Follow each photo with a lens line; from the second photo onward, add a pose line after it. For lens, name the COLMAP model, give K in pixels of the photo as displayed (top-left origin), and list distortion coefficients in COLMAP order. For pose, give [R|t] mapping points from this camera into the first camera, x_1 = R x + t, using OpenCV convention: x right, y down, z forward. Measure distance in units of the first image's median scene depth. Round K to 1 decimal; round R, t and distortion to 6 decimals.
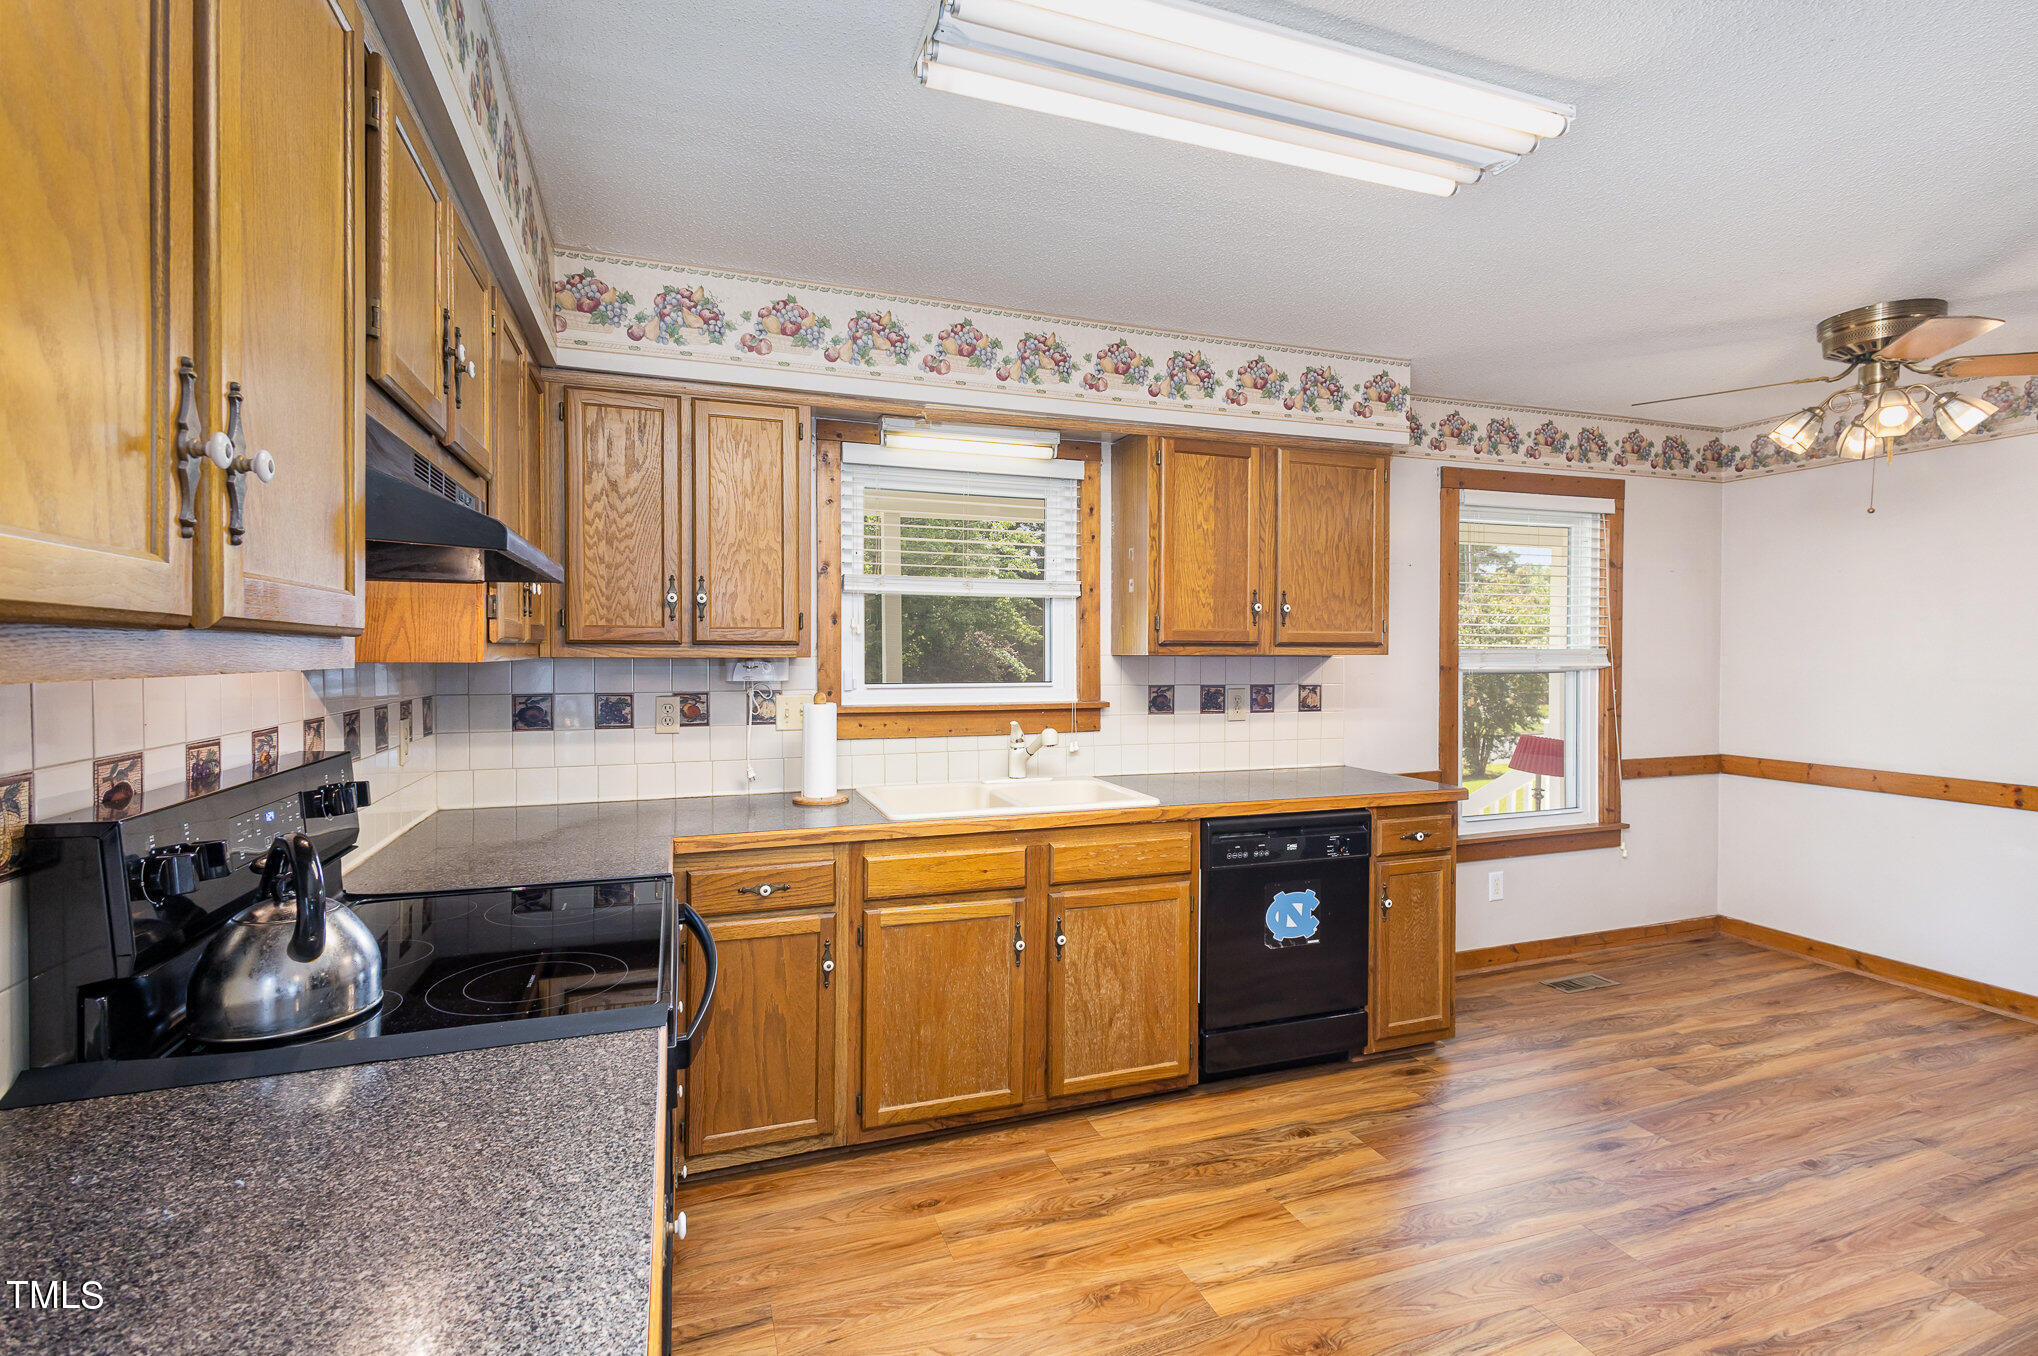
lens RADIAL K [[941.9, 0, 1020.6], [0, 941.9, 657.4], [0, 0, 1]] dist [0.010815, -0.000939]
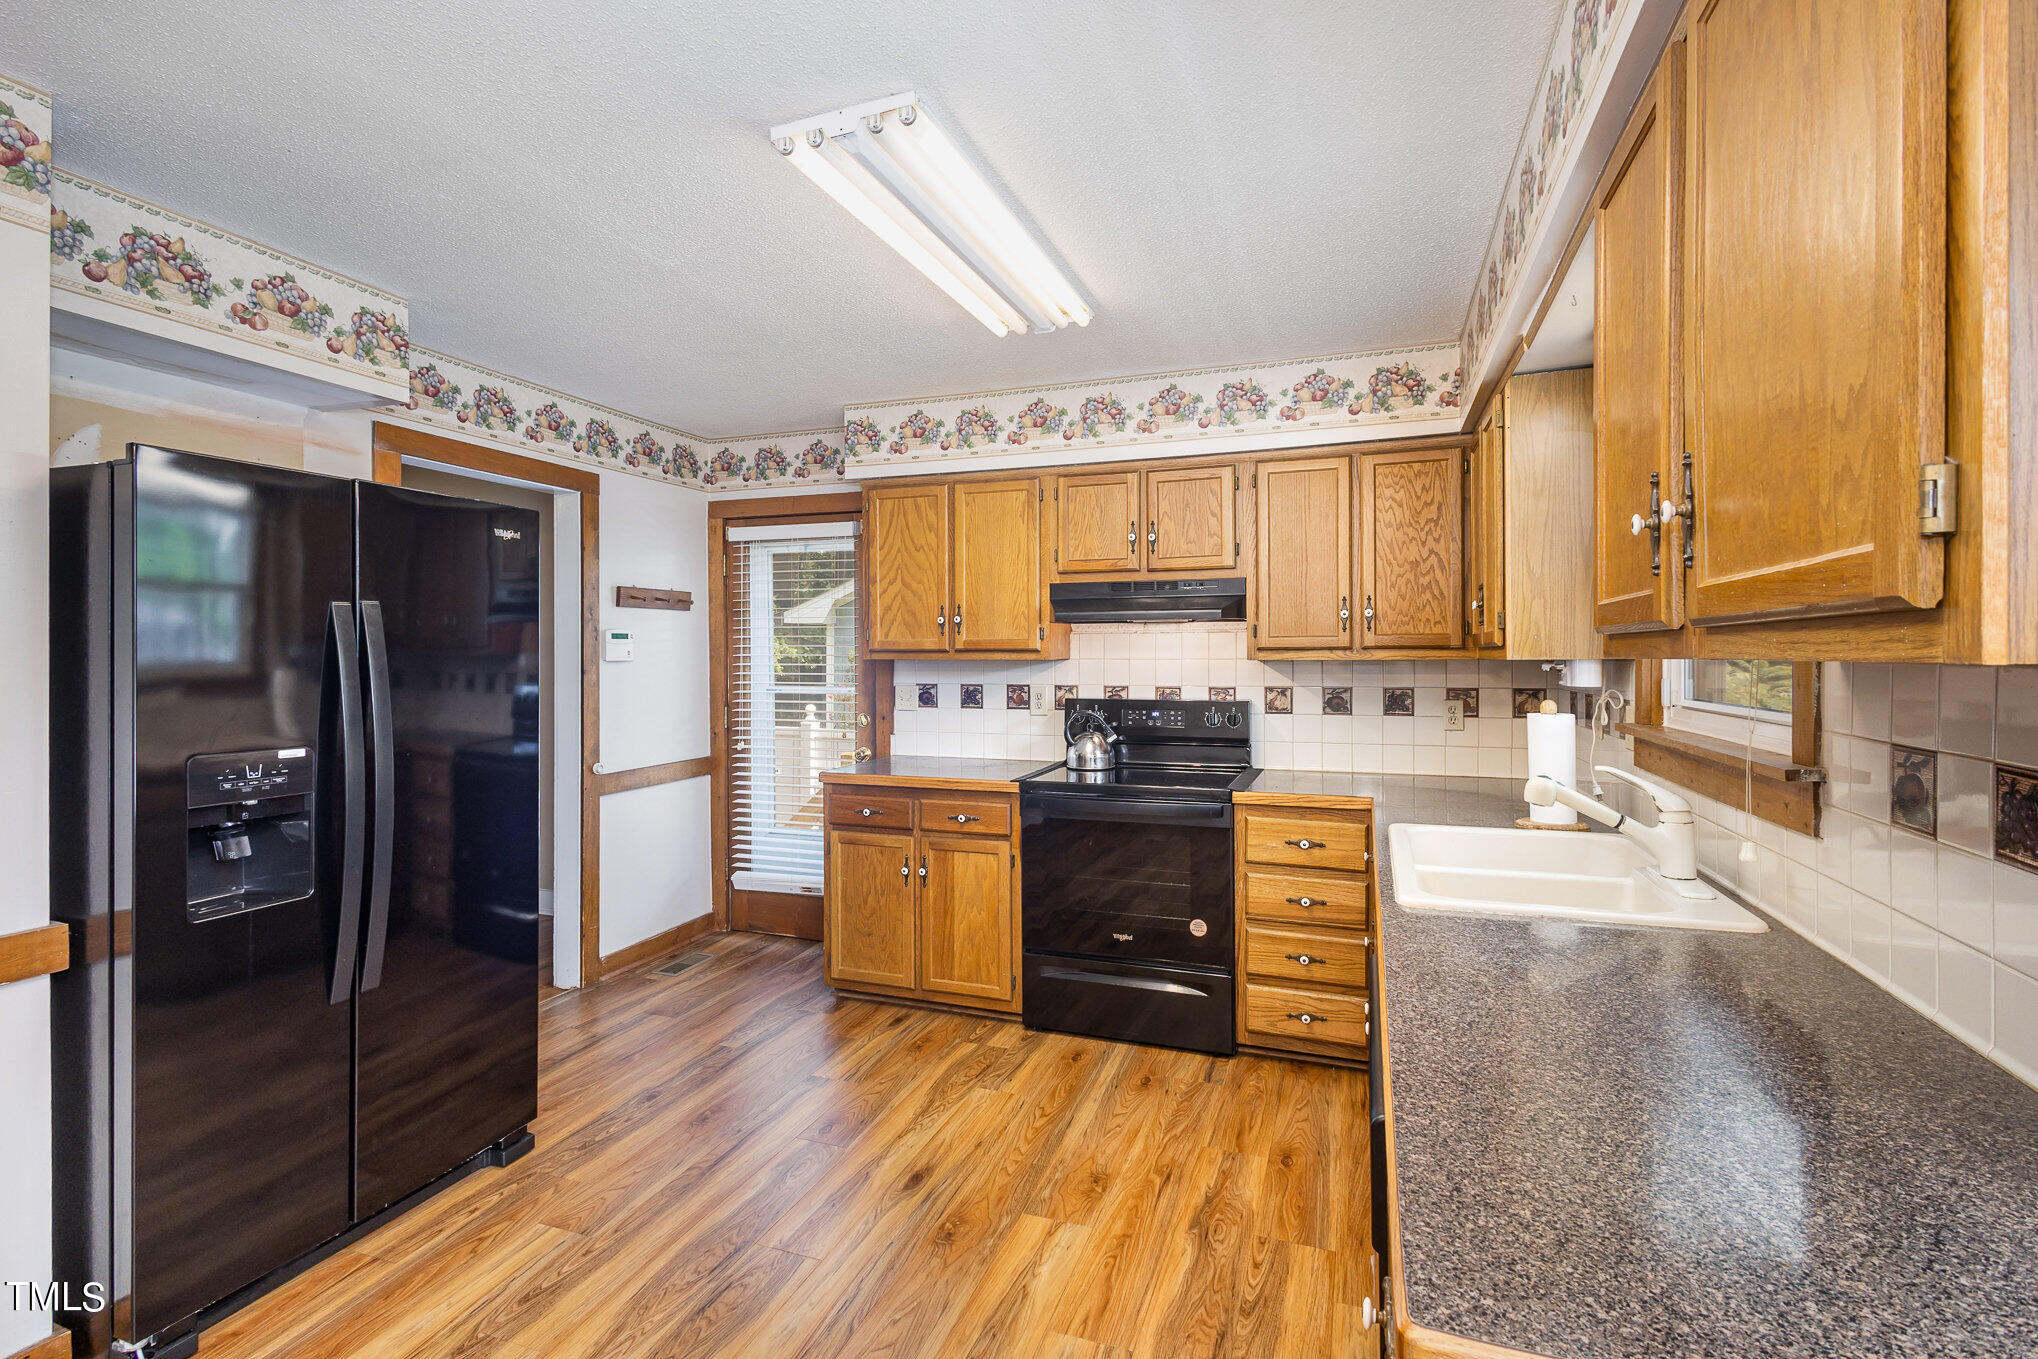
lens RADIAL K [[941.9, 0, 1020.6], [0, 941.9, 658.9], [0, 0, 1]] dist [0.010815, -0.000939]
pose [[-0.638920, 0.002536, -0.769269, 0.681705], [-0.004993, 0.999960, 0.007443, -0.004778], [0.769257, 0.008597, -0.638882, 1.062068]]
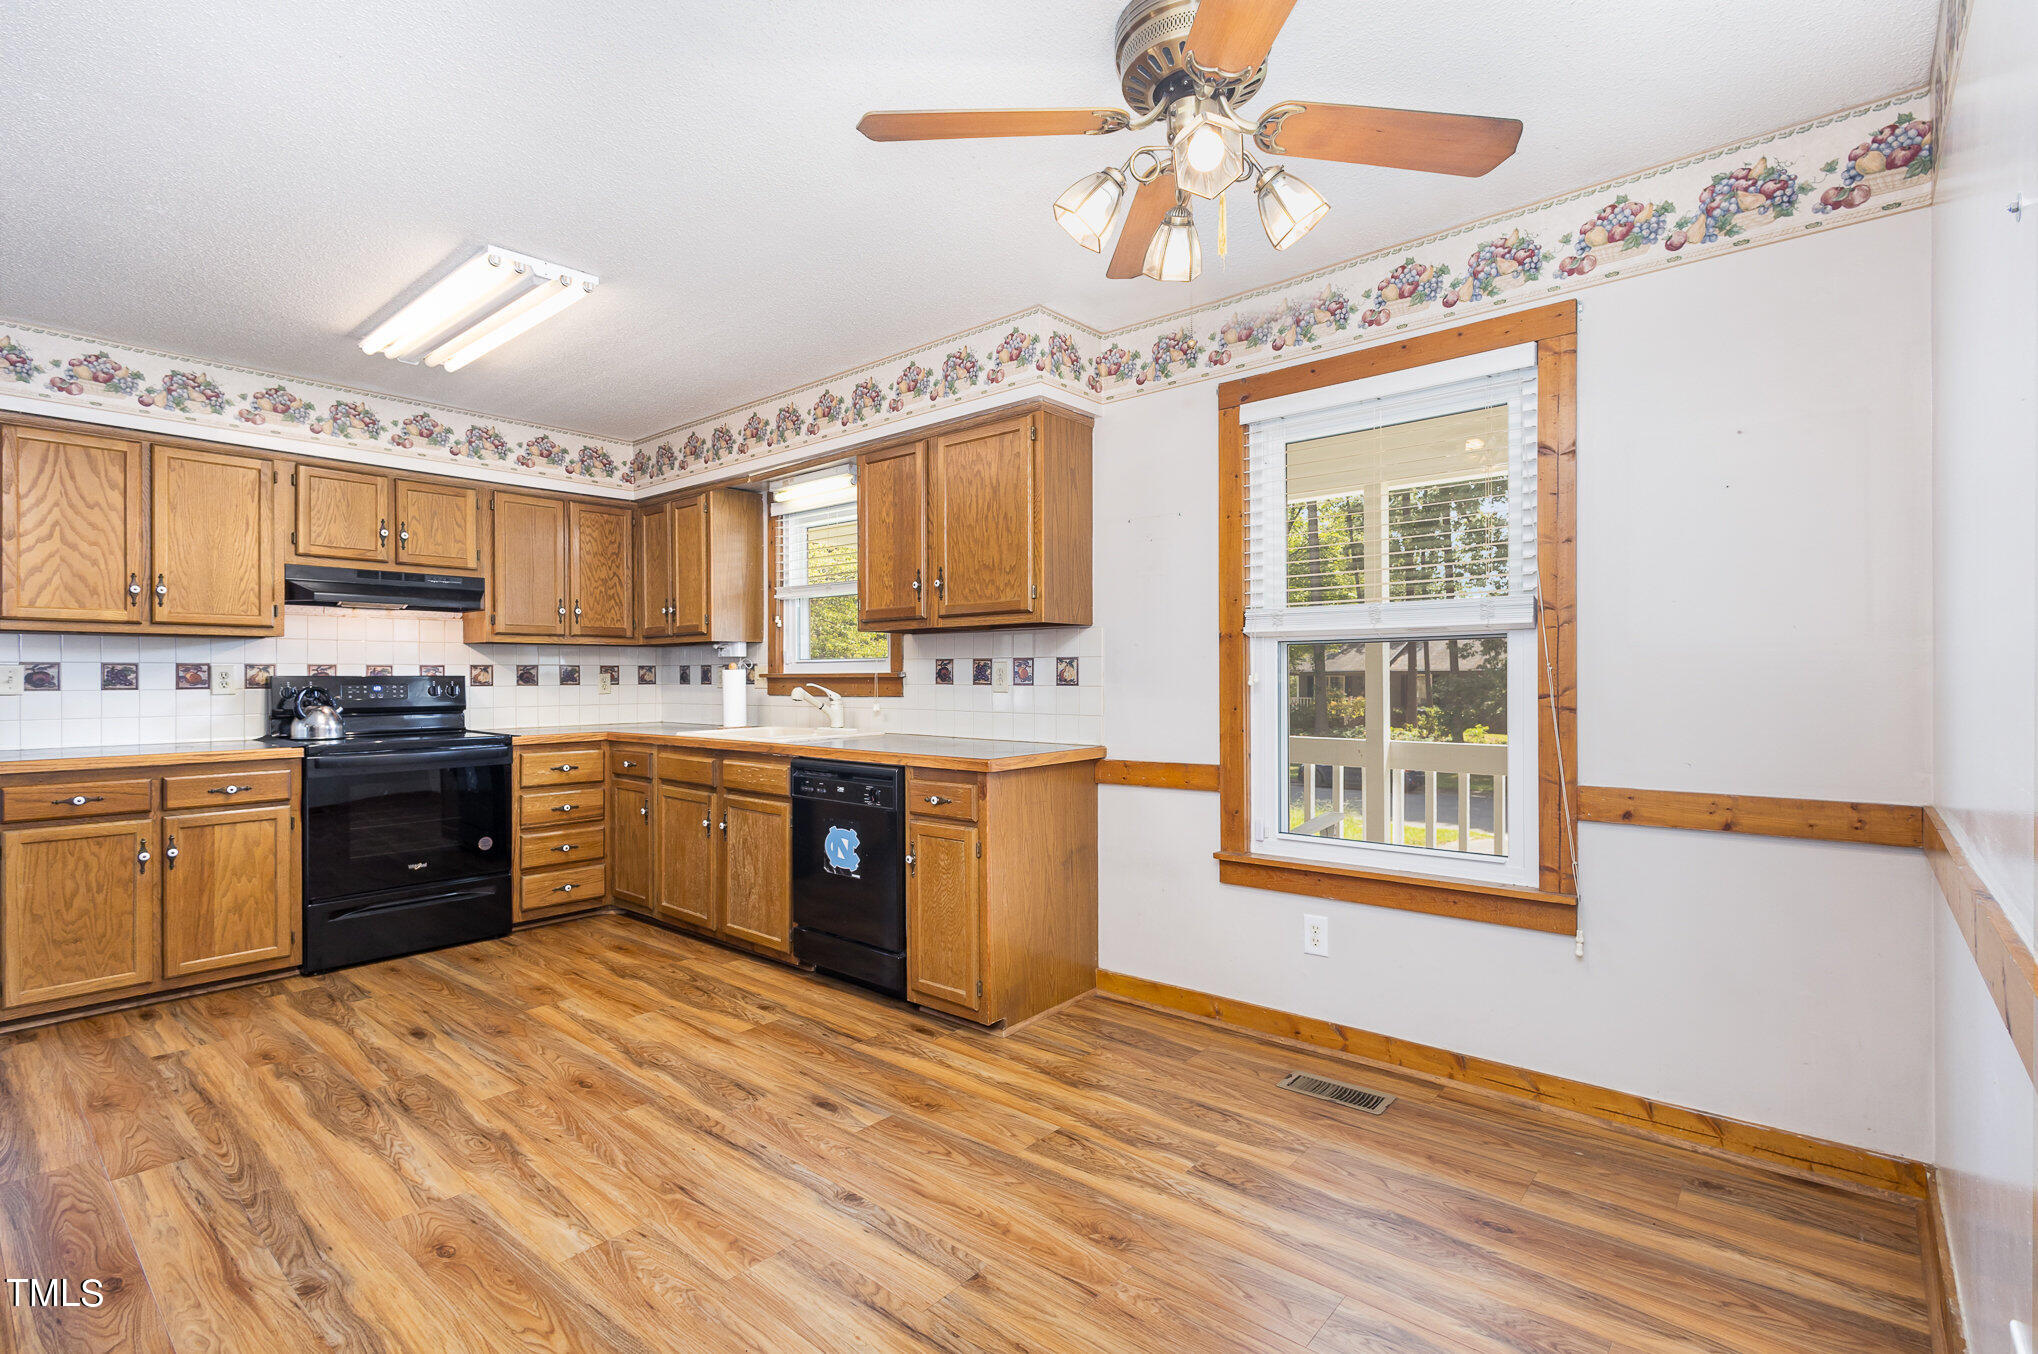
lens RADIAL K [[931.1, 0, 1018.2], [0, 931.1, 670.6], [0, 0, 1]] dist [0.006081, -0.000248]
pose [[0.494956, -0.009128, -0.868870, 1.285054], [-0.001944, 0.999931, -0.011612, 0.061464], [0.868916, 0.007436, 0.494904, 0.568573]]
